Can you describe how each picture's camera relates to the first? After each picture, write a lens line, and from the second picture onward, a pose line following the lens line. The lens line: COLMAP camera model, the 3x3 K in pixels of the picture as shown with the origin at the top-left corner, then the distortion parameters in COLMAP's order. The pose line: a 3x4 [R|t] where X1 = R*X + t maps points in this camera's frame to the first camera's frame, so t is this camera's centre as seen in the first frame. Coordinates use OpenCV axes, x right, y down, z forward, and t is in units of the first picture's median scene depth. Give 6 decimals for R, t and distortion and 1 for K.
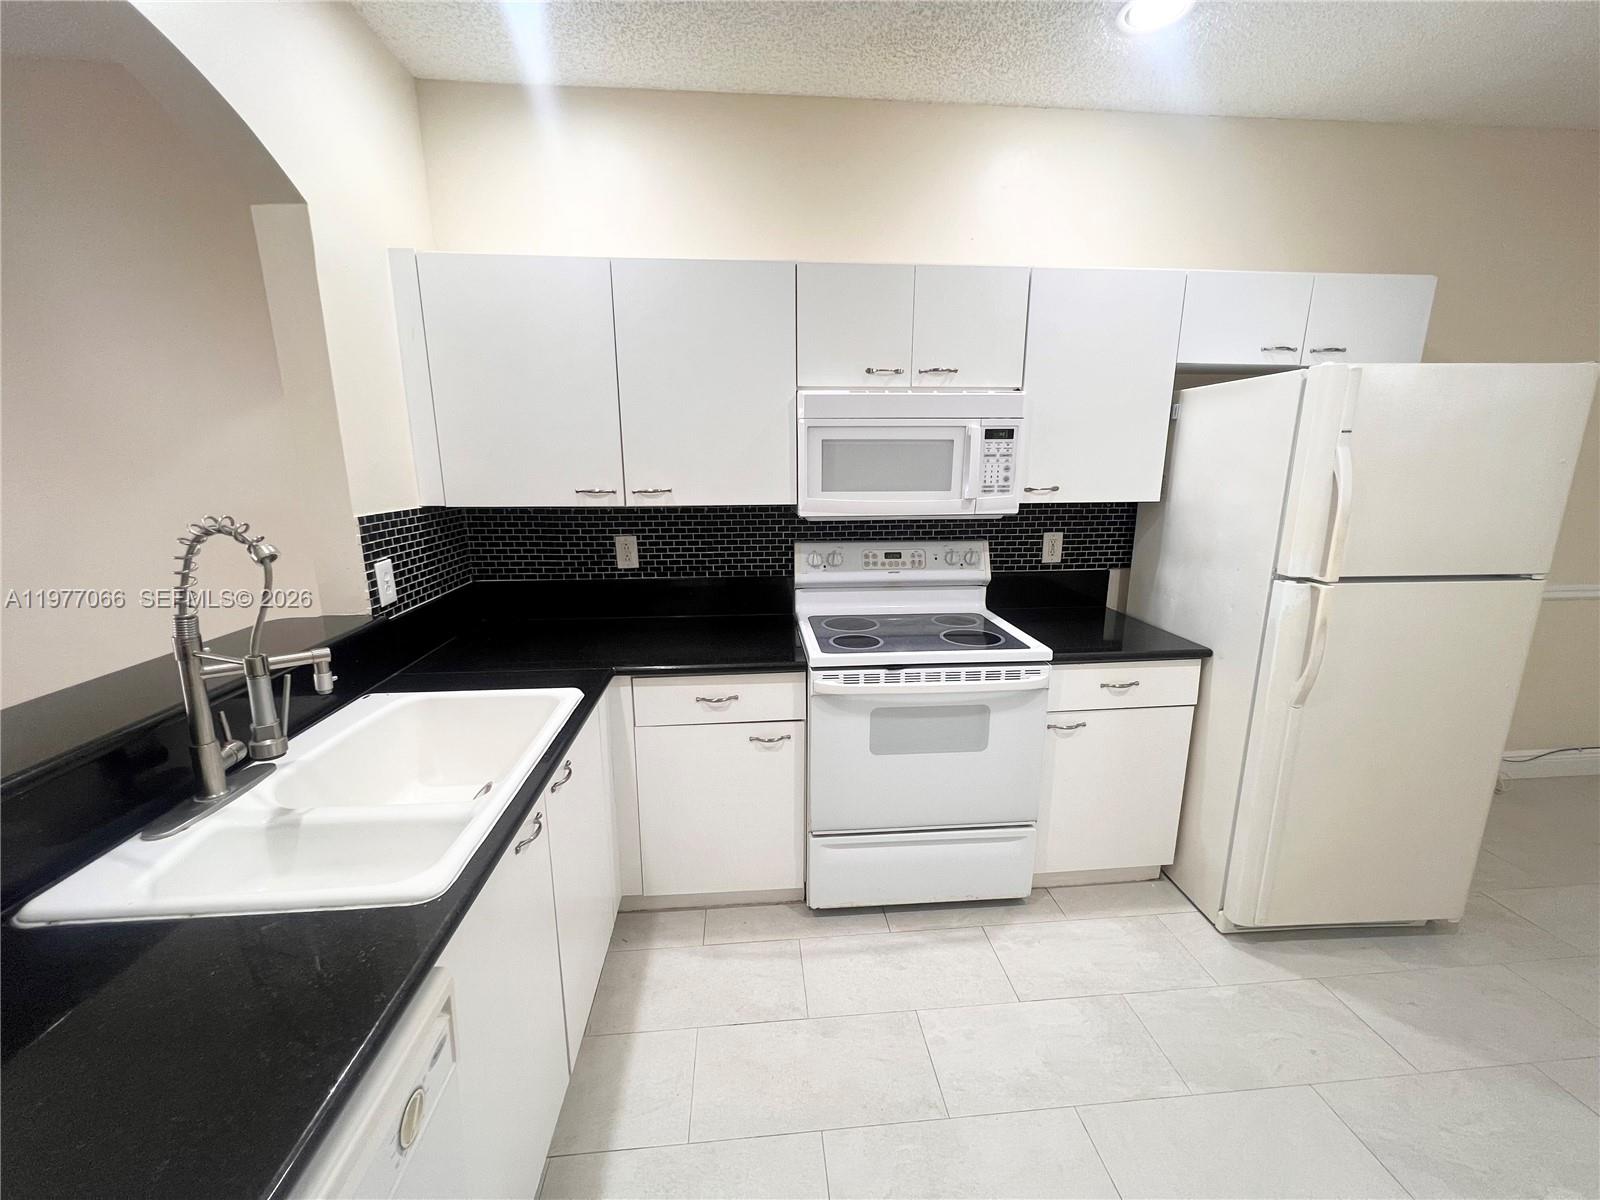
lens RADIAL K [[634.8, 0, 802.6], [0, 634.8, 598.3], [0, 0, 1]] dist [-0.004516, 0.000078]
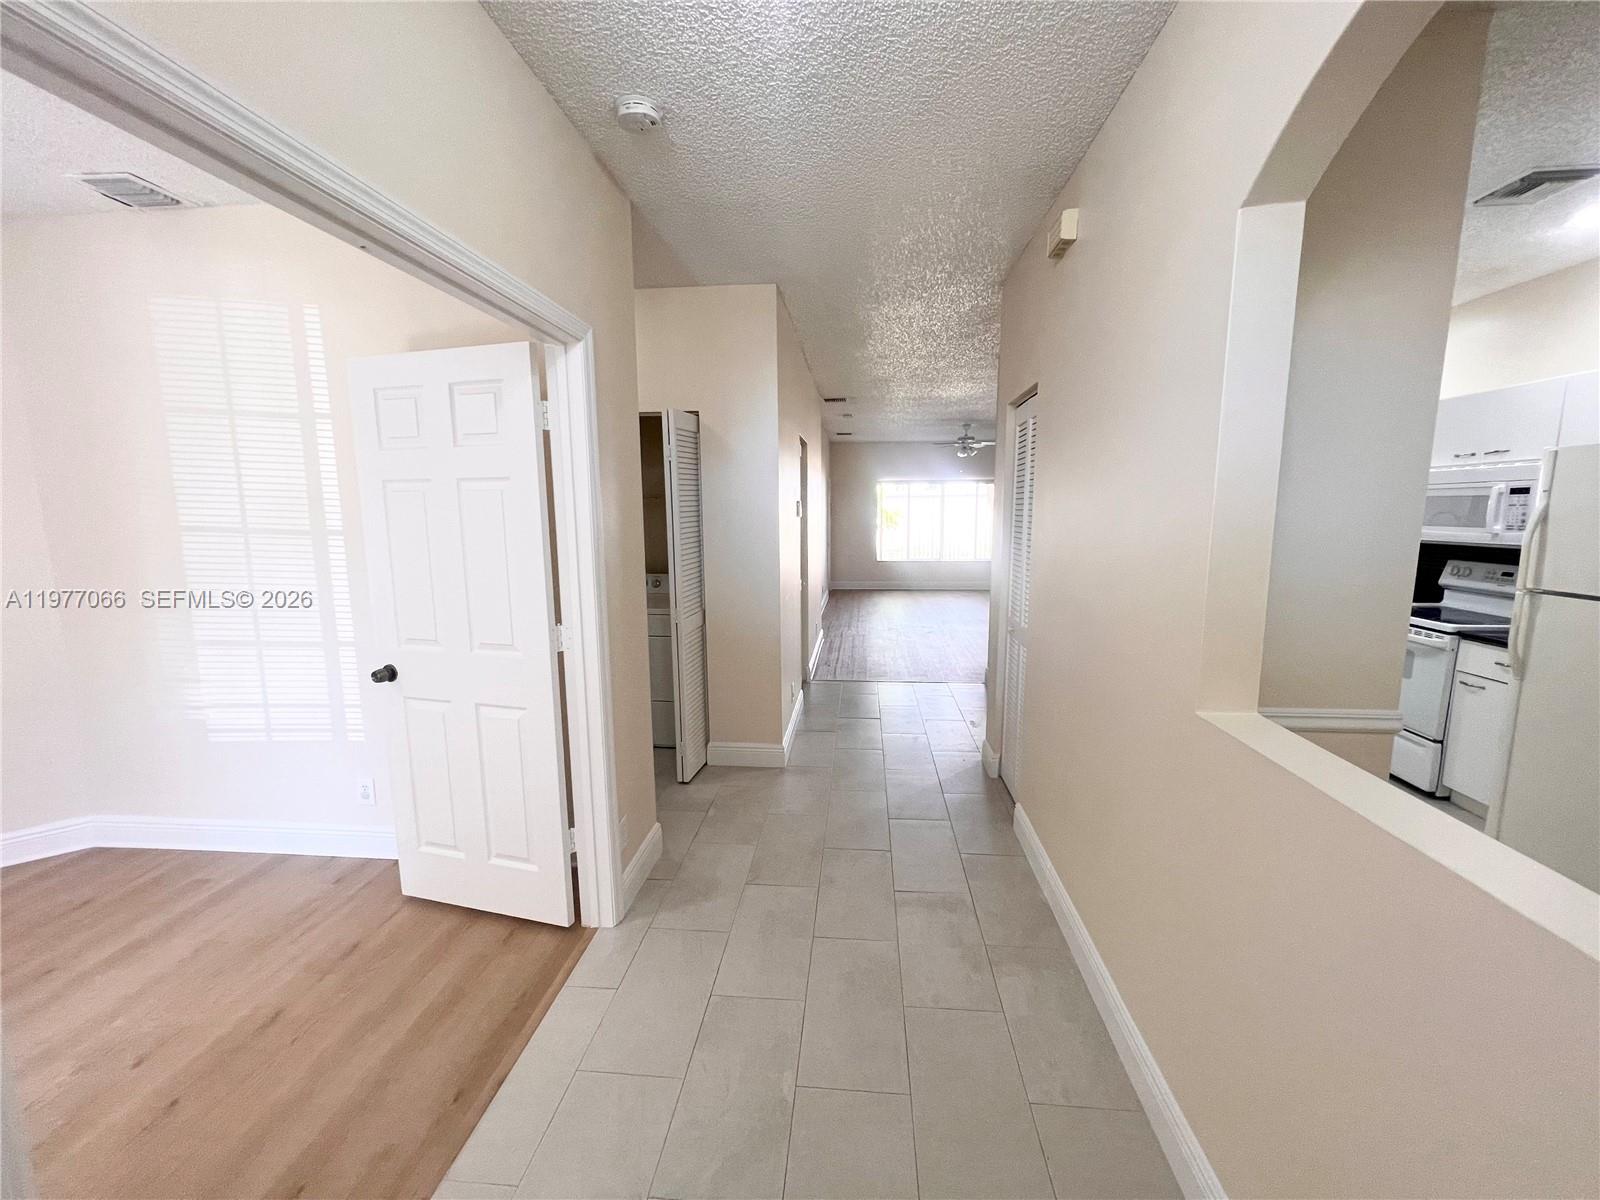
lens RADIAL K [[634.8, 0, 798.5], [0, 634.8, 601.4], [0, 0, 1]] dist [-0.004516, 0.000078]
pose [[-0.179152, 0.142628, -0.973428, 2.056154], [-0.192373, 0.965257, 0.176835, 0.052095], [0.964830, 0.218942, -0.145490, -0.348279]]
